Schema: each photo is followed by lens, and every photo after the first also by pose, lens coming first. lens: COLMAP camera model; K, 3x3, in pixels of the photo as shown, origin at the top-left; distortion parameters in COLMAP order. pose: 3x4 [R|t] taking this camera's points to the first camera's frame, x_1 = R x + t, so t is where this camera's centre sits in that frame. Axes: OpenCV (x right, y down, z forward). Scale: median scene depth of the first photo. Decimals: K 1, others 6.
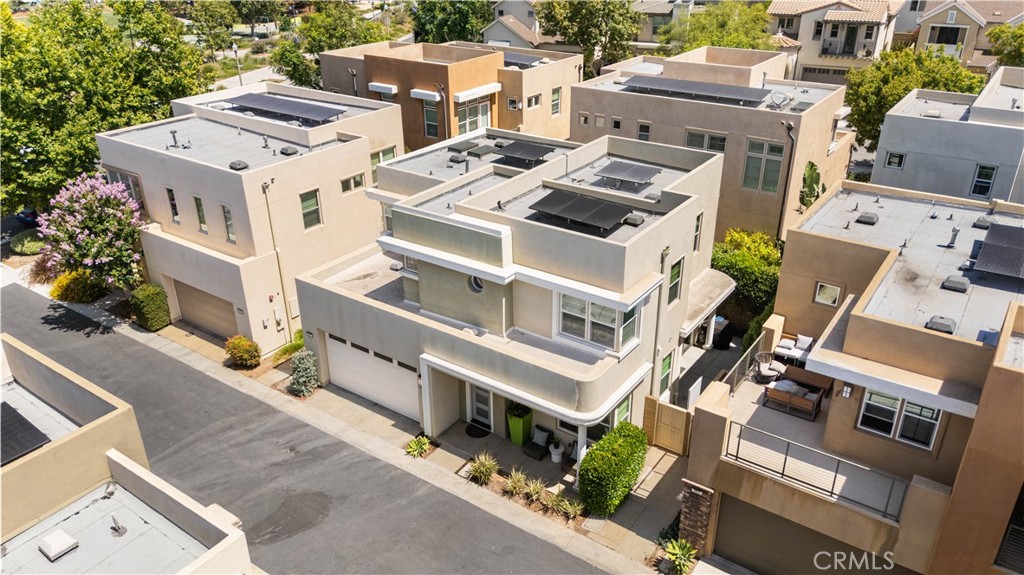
lens RADIAL K [[753.8, 0, 512.0], [0, 753.8, 287.5], [0, 0, 1]] dist [0.071664, -0.068312]
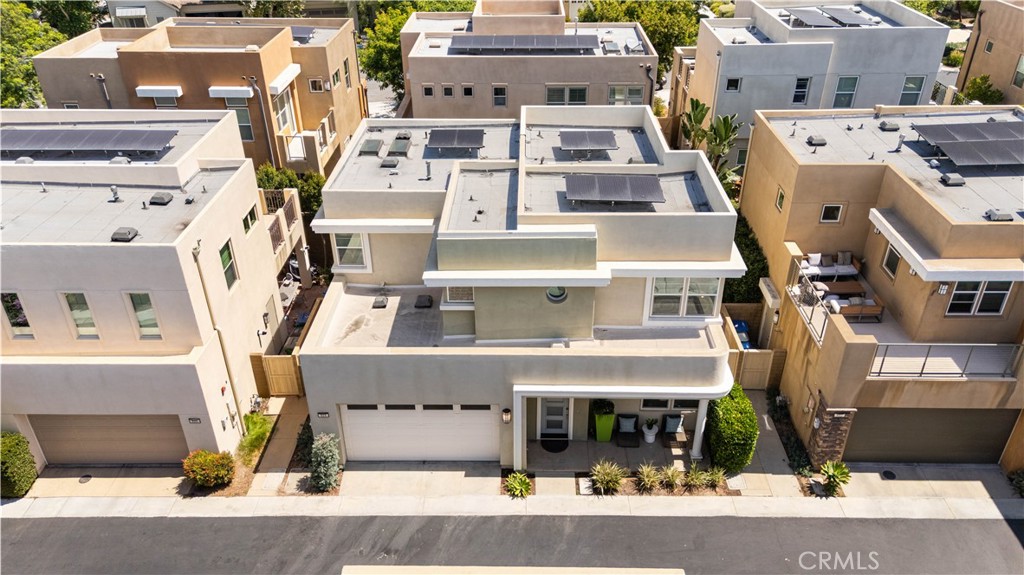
lens RADIAL K [[753.8, 0, 512.0], [0, 753.8, 287.5], [0, 0, 1]] dist [0.071664, -0.068312]
pose [[0.828552, -0.287625, 0.480390, -0.464326], [0.249992, 0.957741, 0.142257, -0.137118], [-0.501005, 0.002226, 0.865441, 0.204899]]
